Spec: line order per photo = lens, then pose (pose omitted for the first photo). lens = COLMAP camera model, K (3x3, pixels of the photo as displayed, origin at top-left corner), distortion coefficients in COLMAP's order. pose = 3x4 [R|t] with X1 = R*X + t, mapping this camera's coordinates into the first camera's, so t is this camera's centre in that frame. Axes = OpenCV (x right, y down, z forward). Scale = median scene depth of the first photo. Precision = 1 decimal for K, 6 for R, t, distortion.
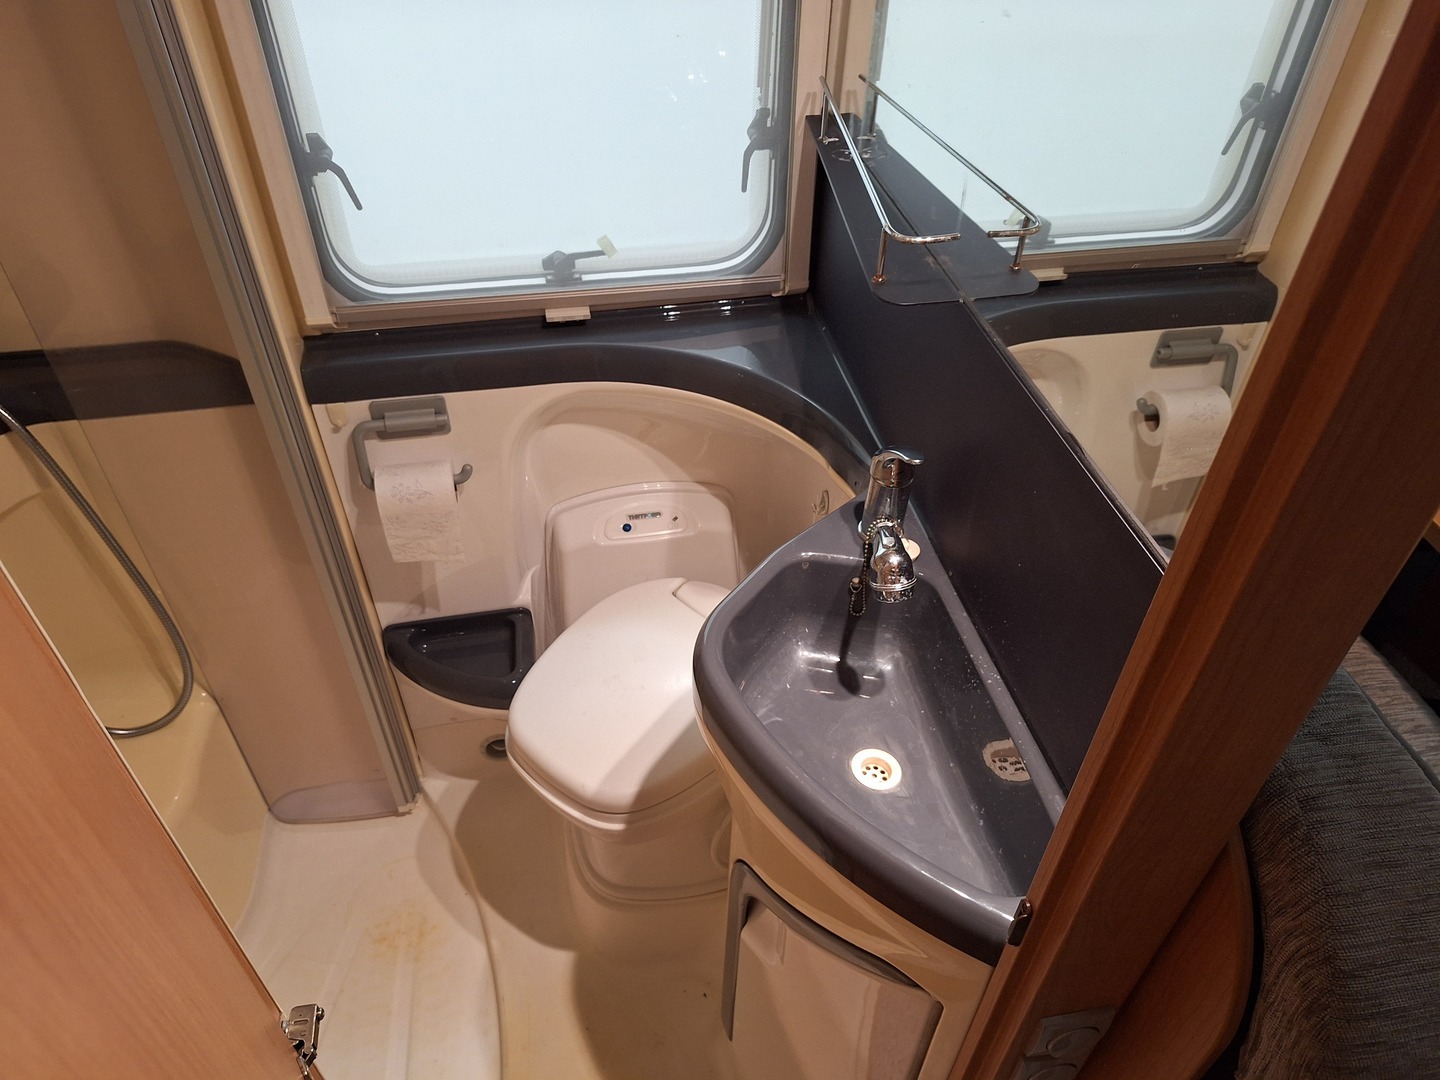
lens RADIAL K [[975.1, 0, 720.0], [0, 975.1, 540.0], [0, 0, 1]] dist [0.002119, -0.002088]
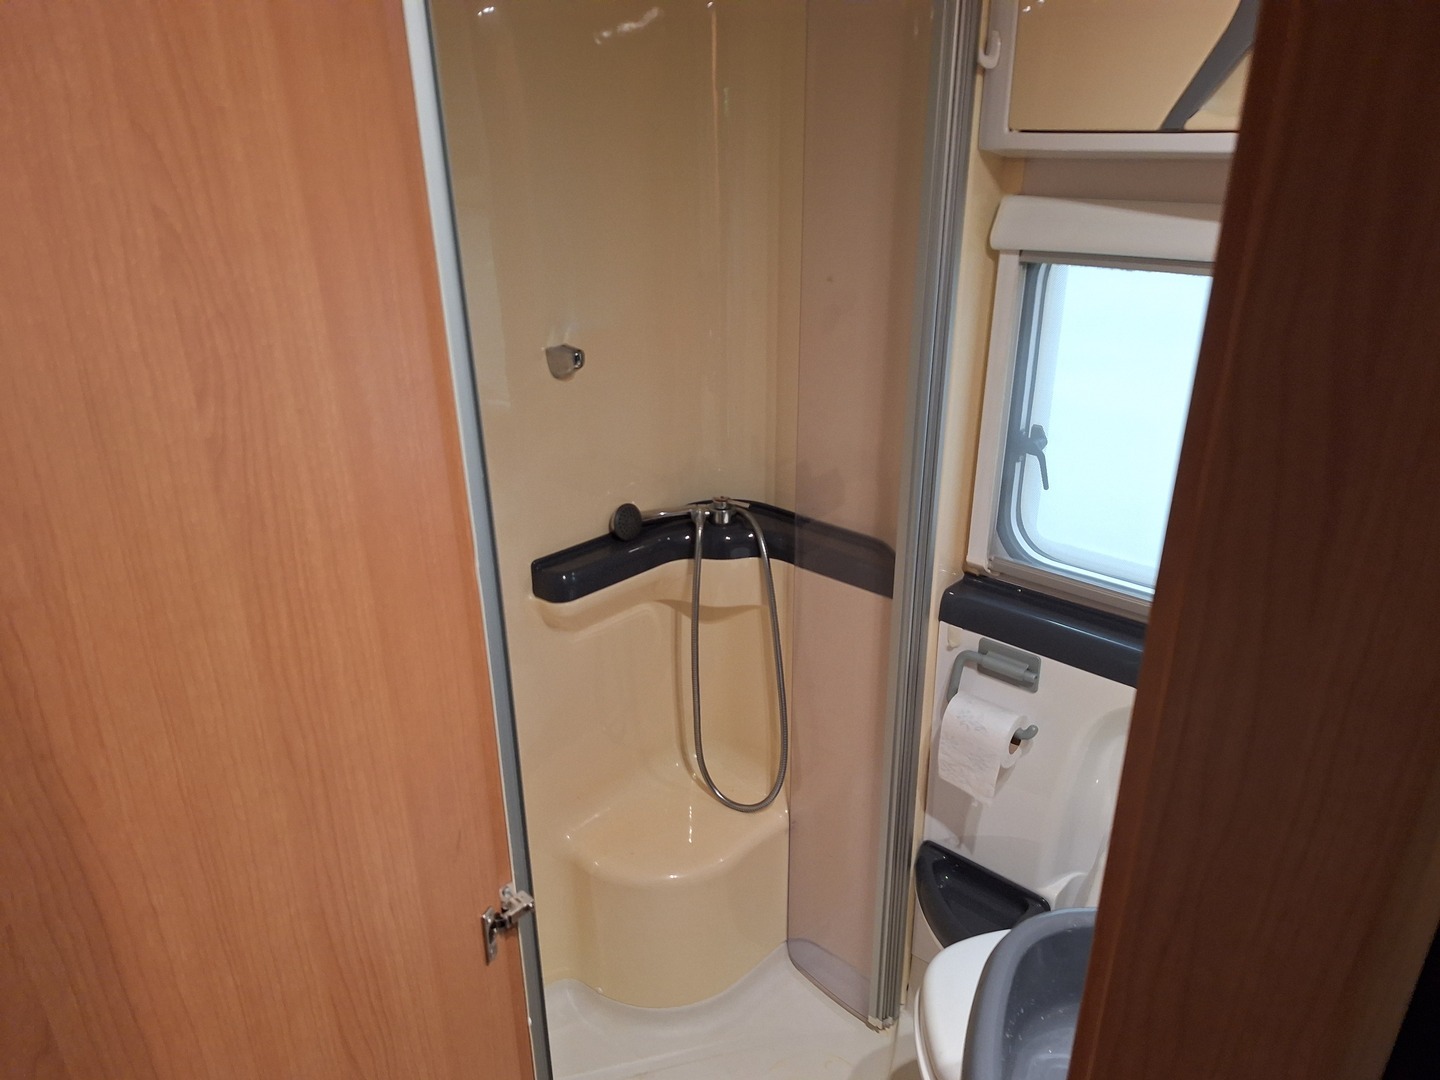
lens RADIAL K [[975.1, 0, 720.0], [0, 975.1, 540.0], [0, 0, 1]] dist [0.002119, -0.002088]
pose [[0.571440, 0.276269, -0.772743, 0.317247], [-0.519499, 0.850716, -0.080021, 0.012922], [0.635278, 0.447167, 0.629654, 0.029838]]
